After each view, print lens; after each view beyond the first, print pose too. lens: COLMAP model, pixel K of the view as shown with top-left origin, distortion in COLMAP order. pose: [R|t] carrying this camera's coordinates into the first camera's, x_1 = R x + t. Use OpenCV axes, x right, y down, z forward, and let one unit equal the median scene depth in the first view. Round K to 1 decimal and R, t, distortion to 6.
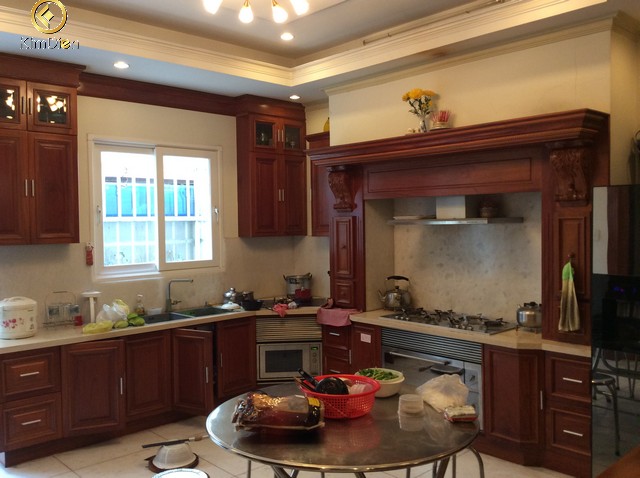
lens RADIAL K [[599.8, 0, 318.6], [0, 599.8, 232.7], [0, 0, 1]] dist [0.003372, 0.000000]
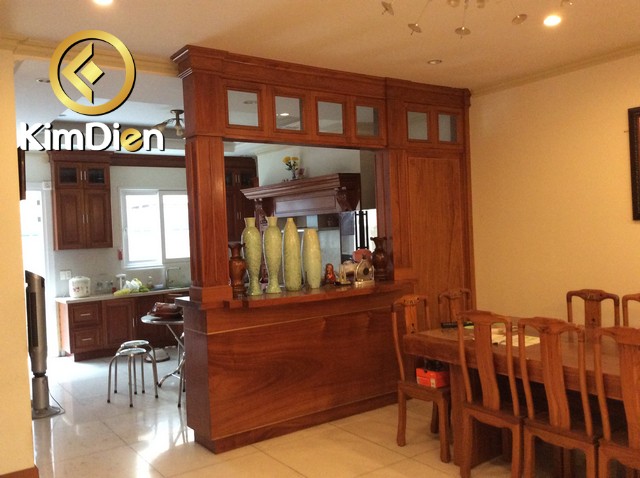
lens RADIAL K [[599.8, 0, 323.5], [0, 599.8, 240.4], [0, 0, 1]] dist [0.003372, 0.000000]
pose [[0.993073, -0.026705, -0.114424, 0.439464], [0.026819, 0.999640, -0.000540, 0.014839], [0.114397, -0.002532, 0.993432, -0.723669]]
